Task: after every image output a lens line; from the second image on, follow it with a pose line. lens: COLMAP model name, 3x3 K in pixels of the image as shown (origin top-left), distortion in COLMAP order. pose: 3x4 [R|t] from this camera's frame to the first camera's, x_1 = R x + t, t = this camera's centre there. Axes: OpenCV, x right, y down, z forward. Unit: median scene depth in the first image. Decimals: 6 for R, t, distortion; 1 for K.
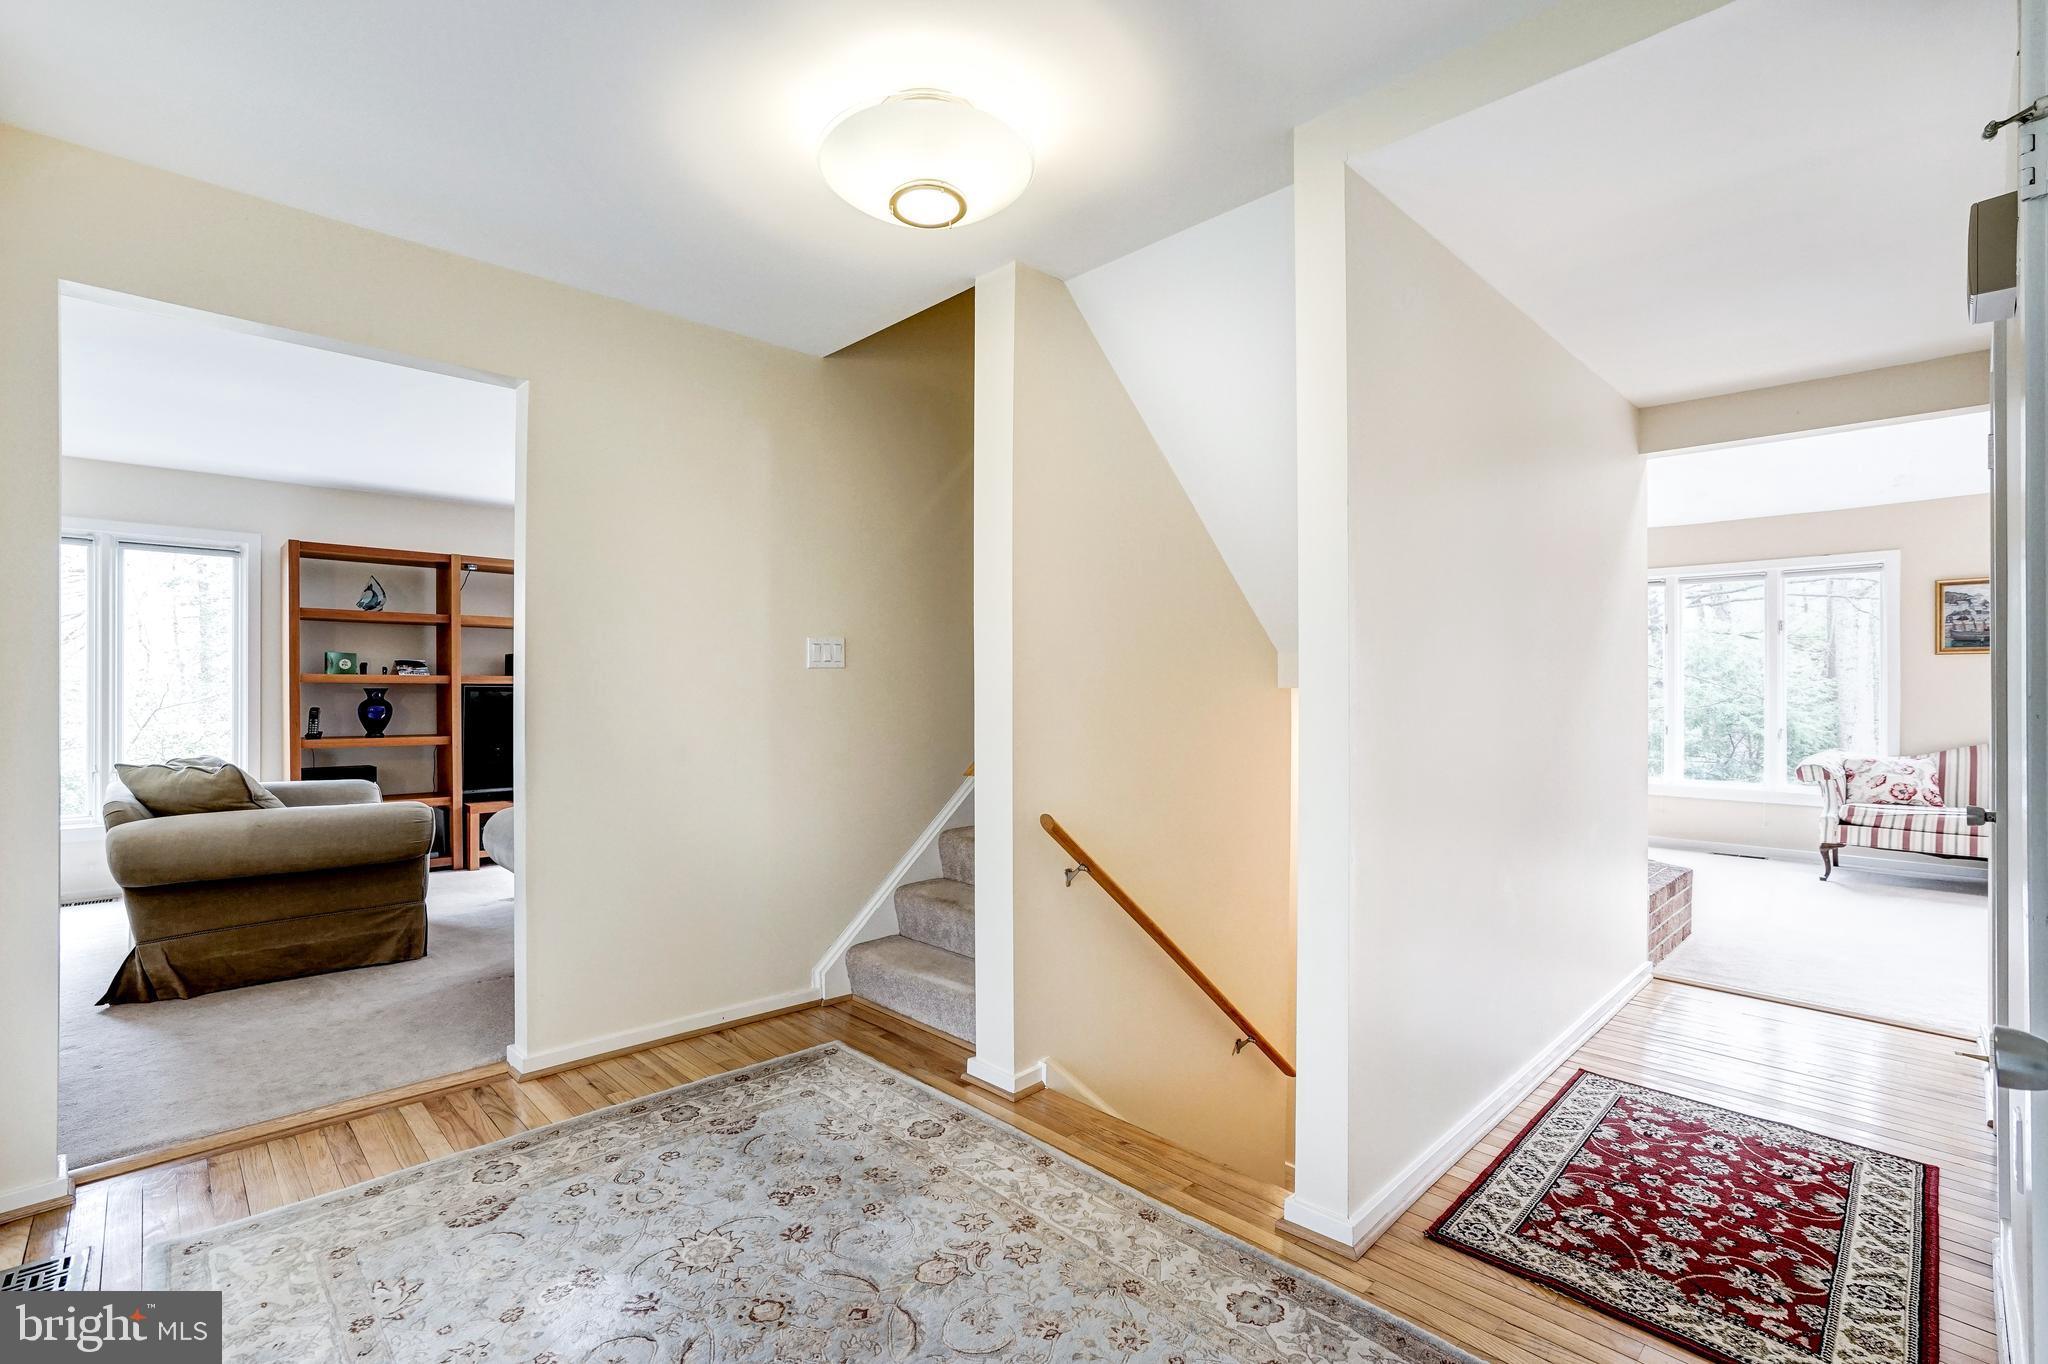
lens RADIAL K [[933.3, 0, 1034.4], [0, 933.3, 688.4], [0, 0, 1]] dist [-0.029980, 0.005106]
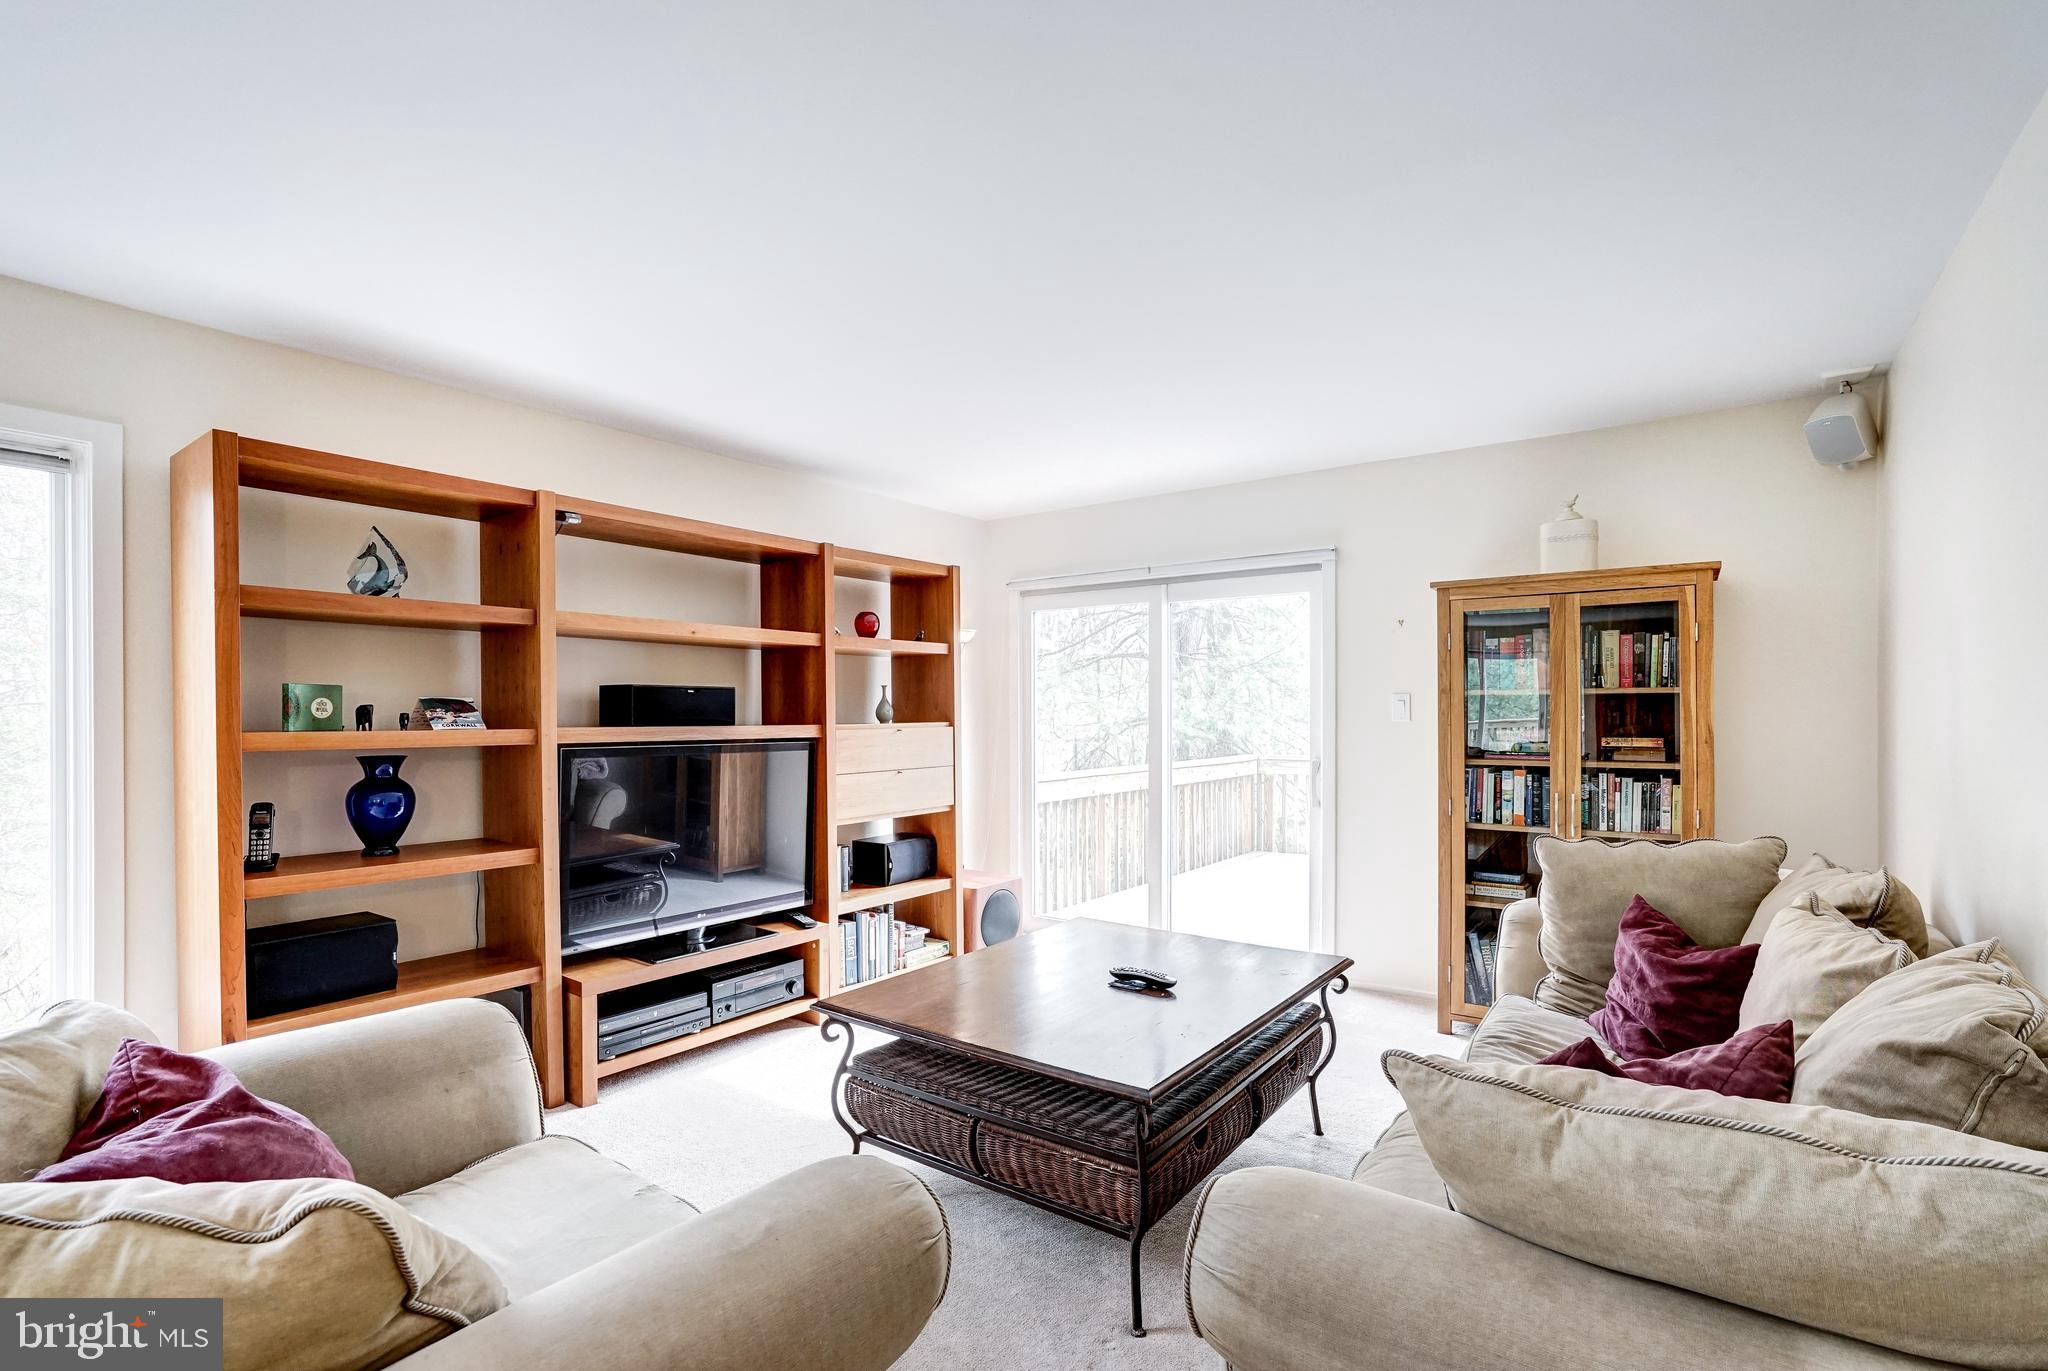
lens RADIAL K [[933.3, 0, 1068.3], [0, 933.3, 702.5], [0, 0, 1]] dist [-0.029980, 0.005106]
pose [[0.981233, 0.000889, 0.192825, -0.453684], [-0.000086, 0.999991, -0.004173, -0.027018], [-0.192827, 0.004078, 0.981224, 0.449497]]
